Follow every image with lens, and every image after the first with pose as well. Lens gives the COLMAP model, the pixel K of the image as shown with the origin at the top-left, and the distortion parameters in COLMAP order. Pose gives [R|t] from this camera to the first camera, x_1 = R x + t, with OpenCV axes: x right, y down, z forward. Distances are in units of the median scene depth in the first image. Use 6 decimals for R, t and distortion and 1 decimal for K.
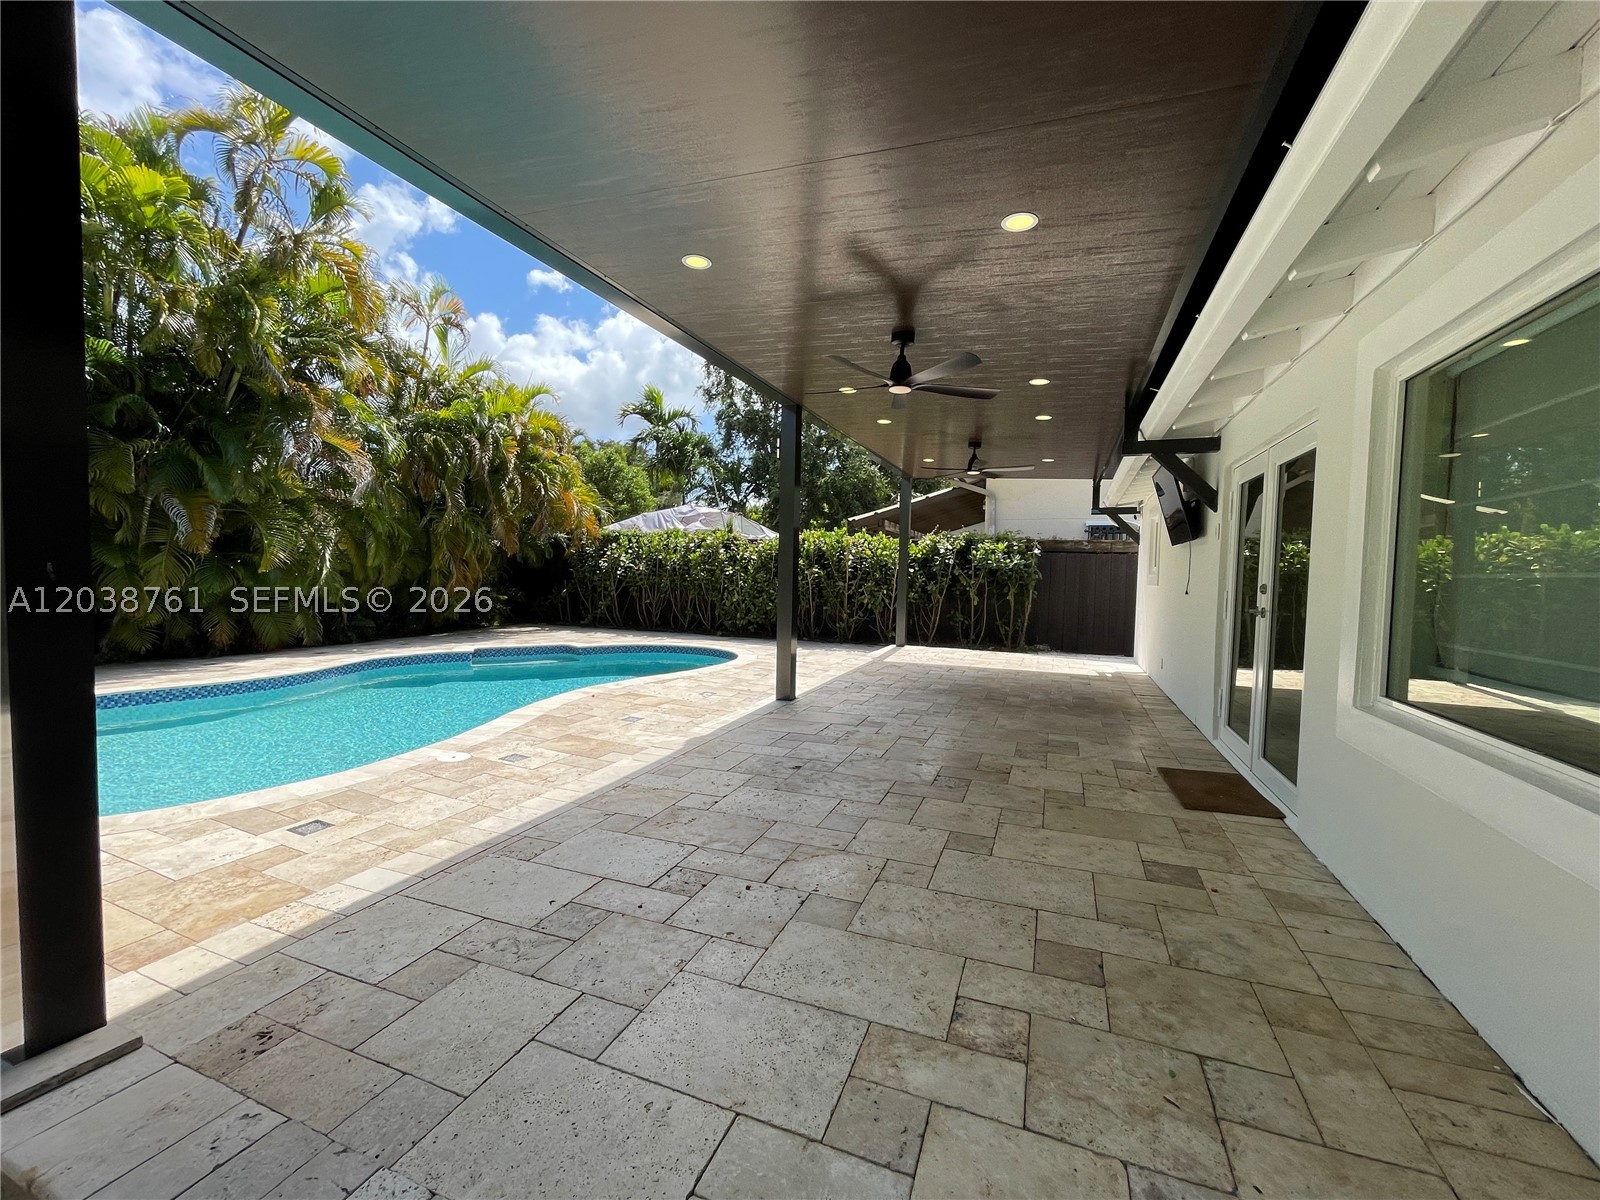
lens RADIAL K [[648.2, 0, 795.0], [0, 648.2, 606.5], [0, 0, 1]] dist [-0.007856, 0.004186]
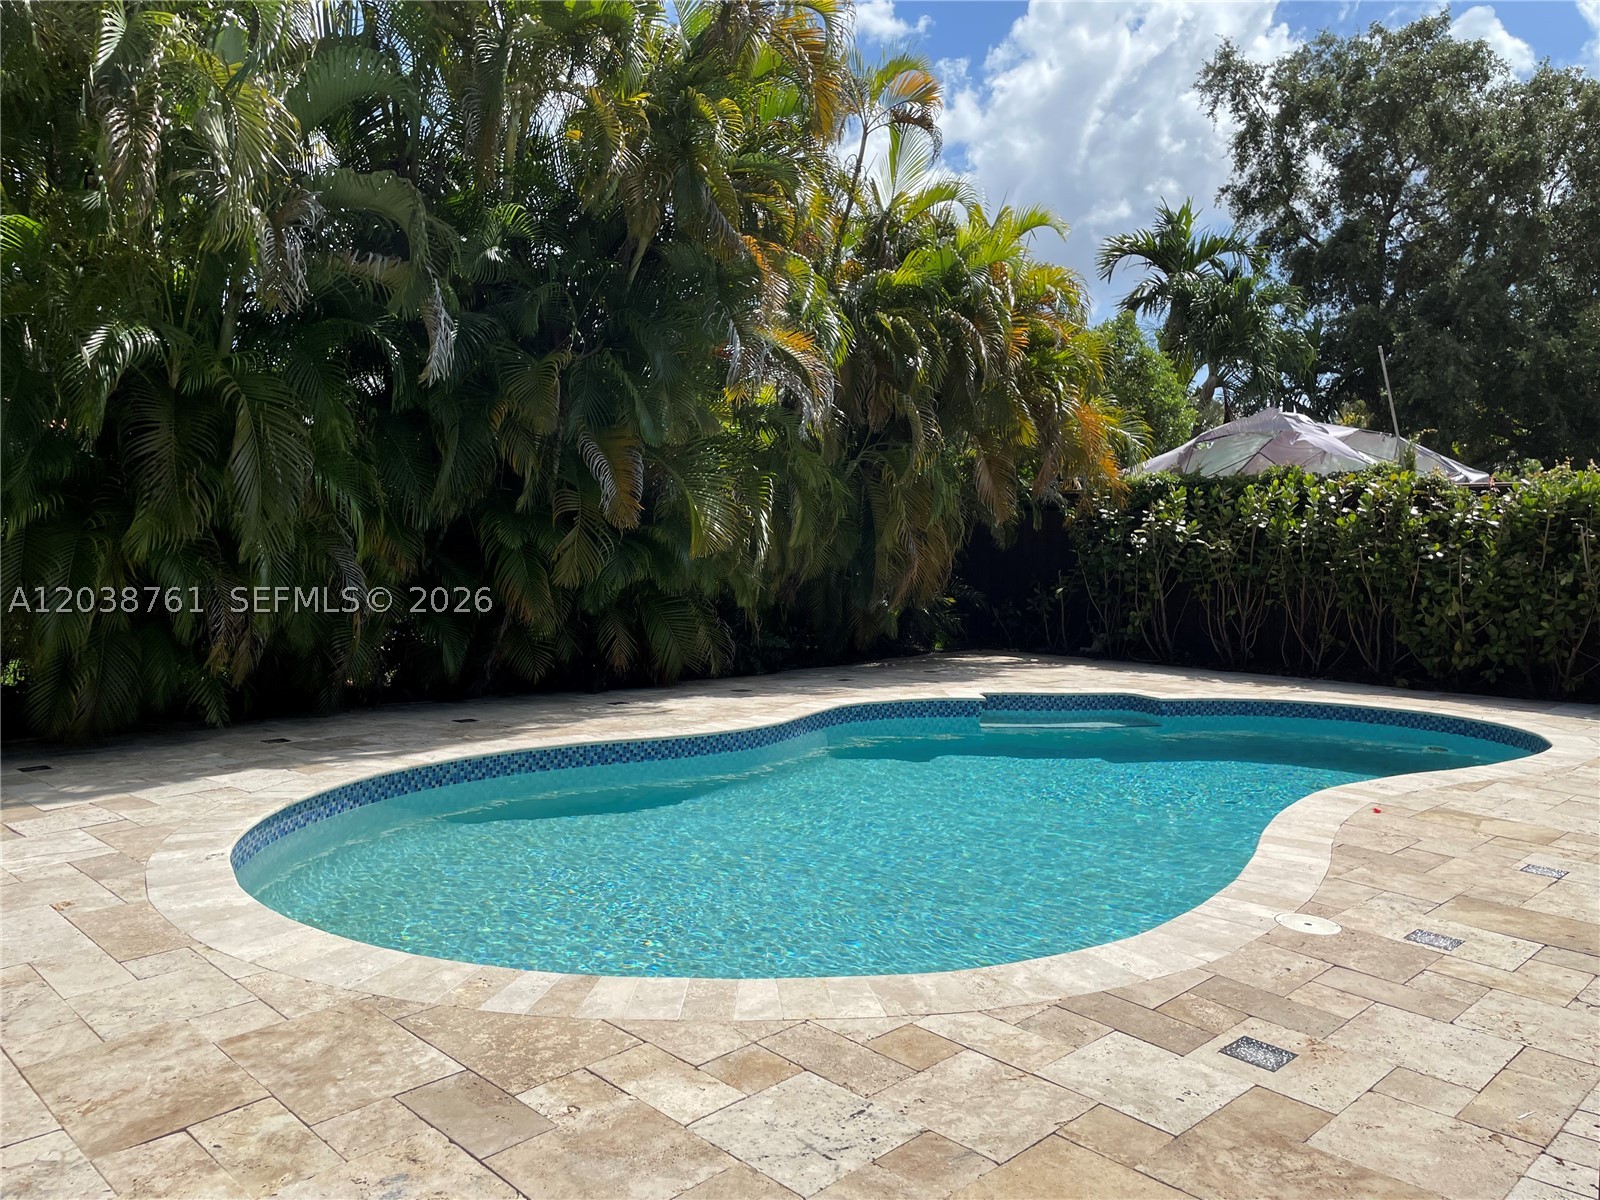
lens RADIAL K [[1212.4, 0, 799.9], [0, 1212.4, 591.1], [0, 0, 1]] dist [0.066018, -0.056950]
pose [[0.924281, 0.010332, -0.381572, -0.312327], [-0.018599, 0.999665, -0.017984, -0.002305], [0.381259, 0.023720, 0.924164, -0.029041]]
